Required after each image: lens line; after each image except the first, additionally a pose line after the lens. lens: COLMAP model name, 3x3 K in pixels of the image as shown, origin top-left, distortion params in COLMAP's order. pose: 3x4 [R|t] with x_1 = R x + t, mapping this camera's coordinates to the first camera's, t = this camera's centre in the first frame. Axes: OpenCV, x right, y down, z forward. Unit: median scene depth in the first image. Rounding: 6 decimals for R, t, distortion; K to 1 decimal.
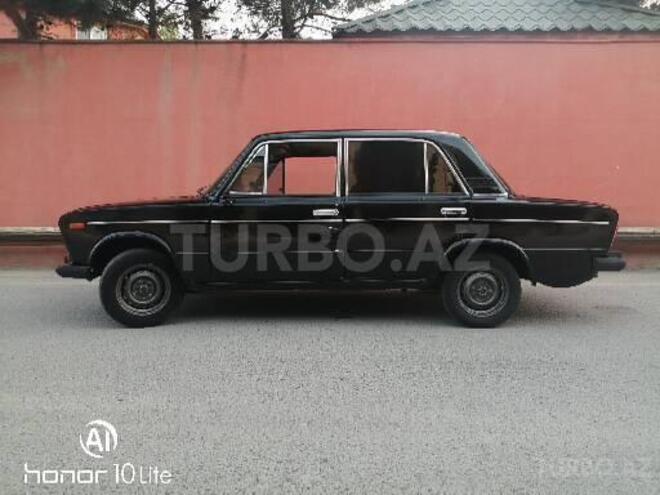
lens RADIAL K [[520.8, 0, 330.0], [0, 520.8, 247.5], [0, 0, 1]] dist [0.008295, -0.009826]
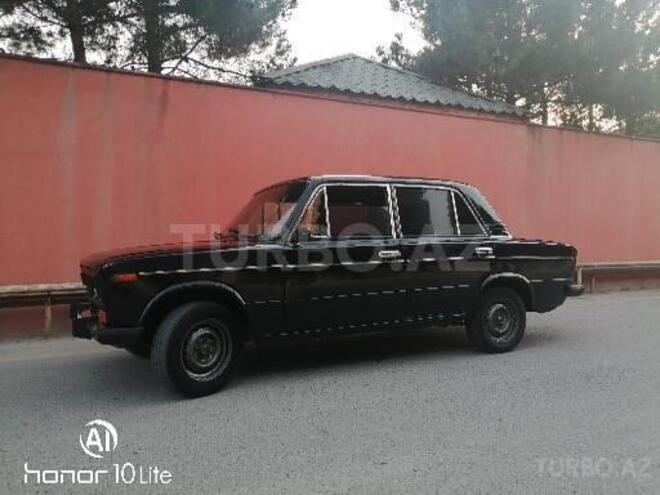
lens RADIAL K [[516.0, 0, 330.3], [0, 516.0, 236.4], [0, 0, 1]] dist [0.035097, -0.001021]
pose [[0.888393, -0.005880, 0.459047, -0.559806], [0.059632, 0.992925, -0.102687, -0.003998], [-0.455195, 0.118600, 0.882458, 0.146287]]
